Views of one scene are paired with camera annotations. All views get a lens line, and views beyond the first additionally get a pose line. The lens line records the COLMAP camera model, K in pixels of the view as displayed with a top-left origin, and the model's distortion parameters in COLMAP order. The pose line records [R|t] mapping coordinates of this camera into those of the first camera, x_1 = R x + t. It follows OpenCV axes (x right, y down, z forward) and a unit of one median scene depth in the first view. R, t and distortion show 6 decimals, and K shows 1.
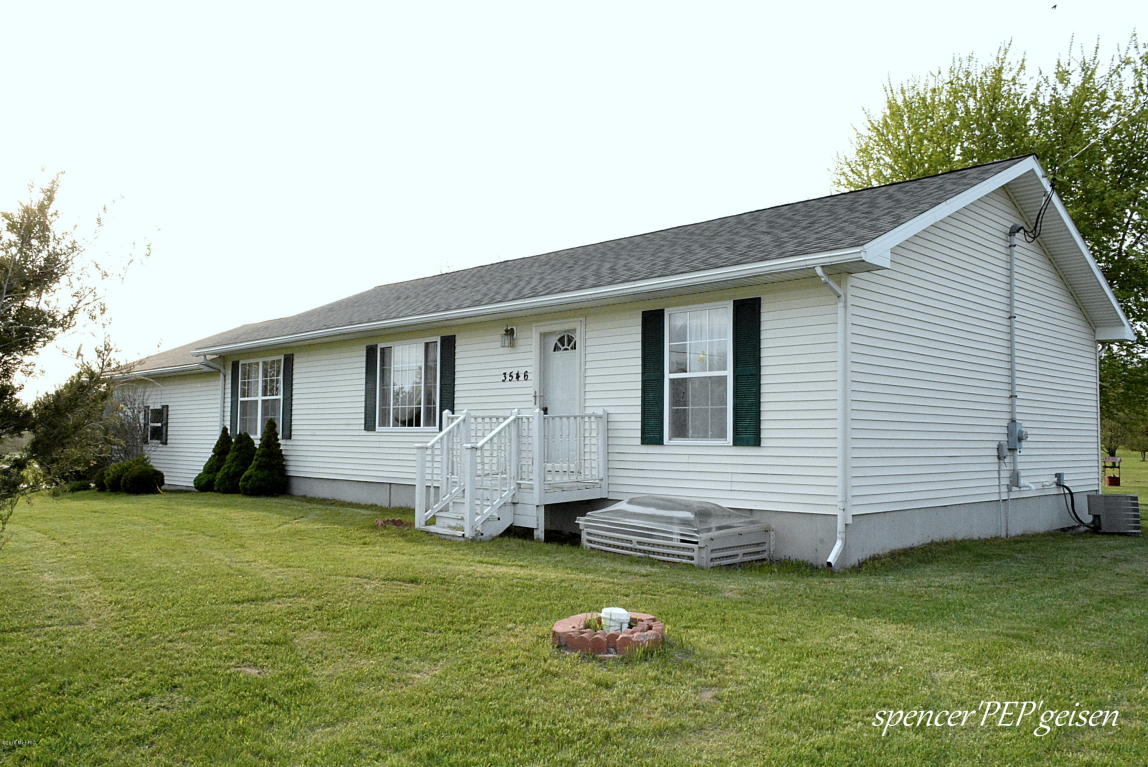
lens RADIAL K [[925.9, 0, 574.0], [0, 925.9, 383.5], [0, 0, 1]] dist [-0.004254, 0.000098]
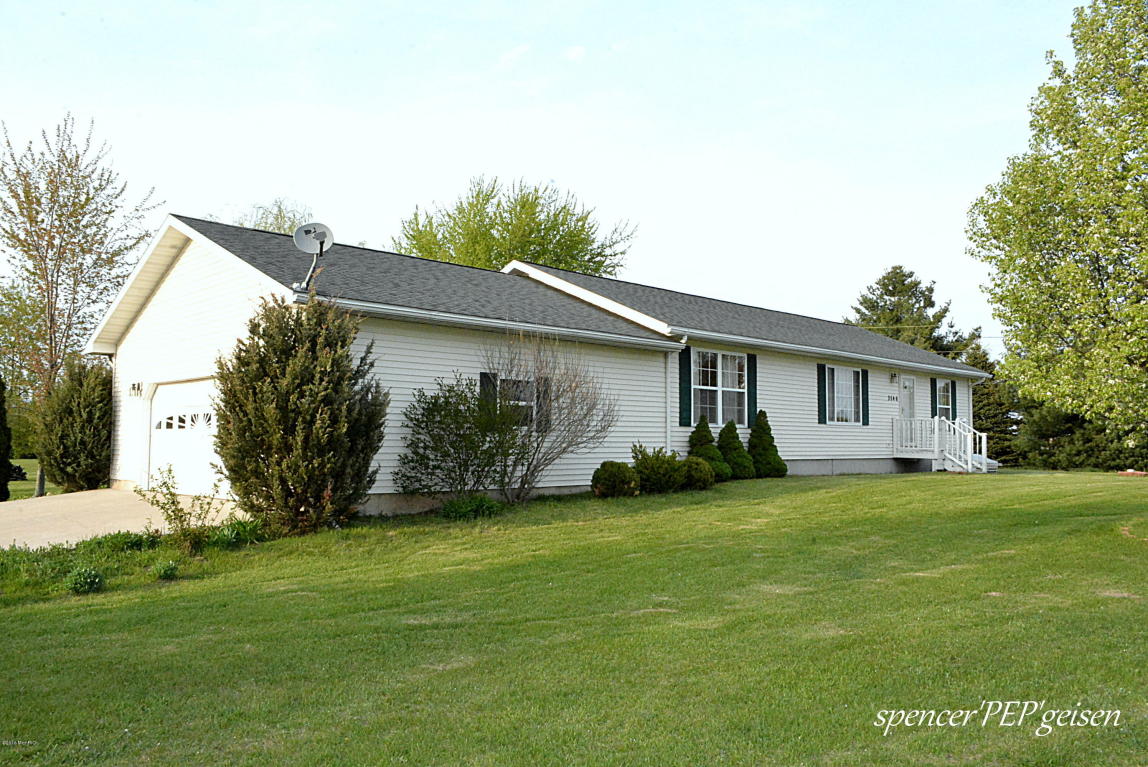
lens RADIAL K [[925.9, 0, 574.0], [0, 925.9, 383.5], [0, 0, 1]] dist [-0.004254, 0.000098]
pose [[-0.025267, 0.042865, 0.998761, -1.645057], [-0.077444, 0.995994, -0.044705, 0.082581], [-0.996676, -0.078478, -0.021846, 1.416757]]
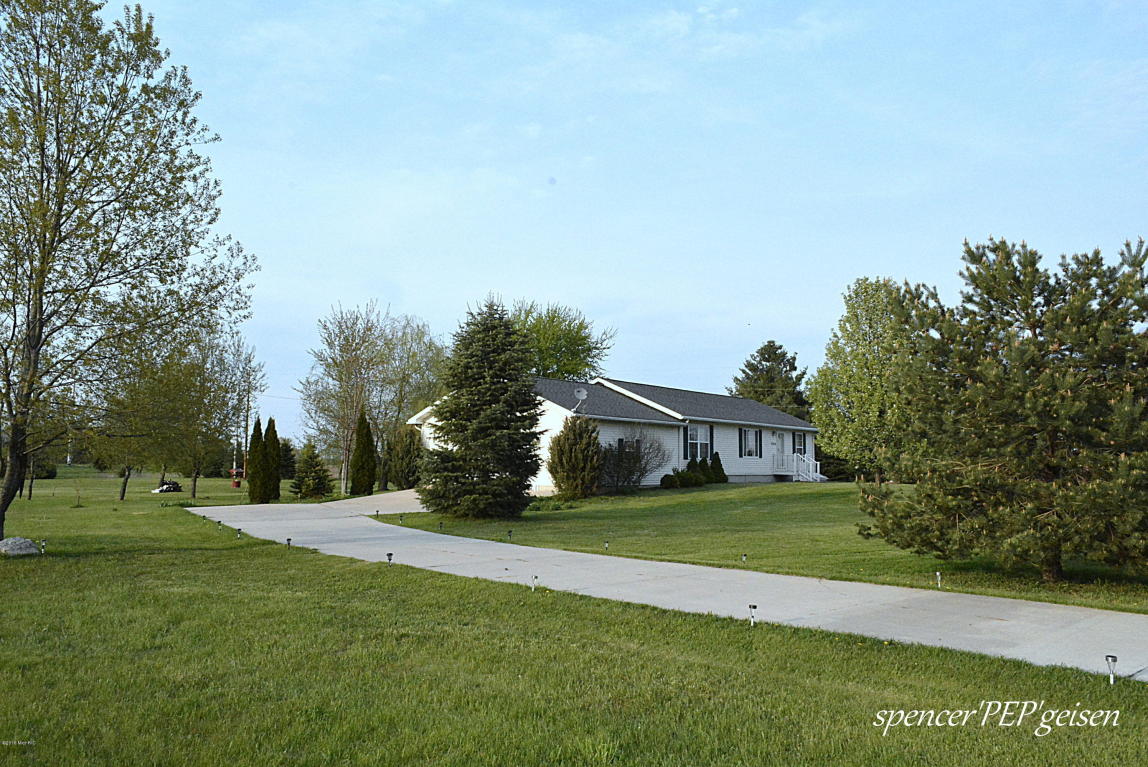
lens RADIAL K [[925.9, 0, 574.0], [0, 925.9, 383.5], [0, 0, 1]] dist [-0.004254, 0.000098]
pose [[-0.158373, 0.065015, 0.985236, -3.030075], [-0.082411, 0.993478, -0.078807, 0.092516], [-0.983934, -0.093675, -0.151983, 1.981393]]
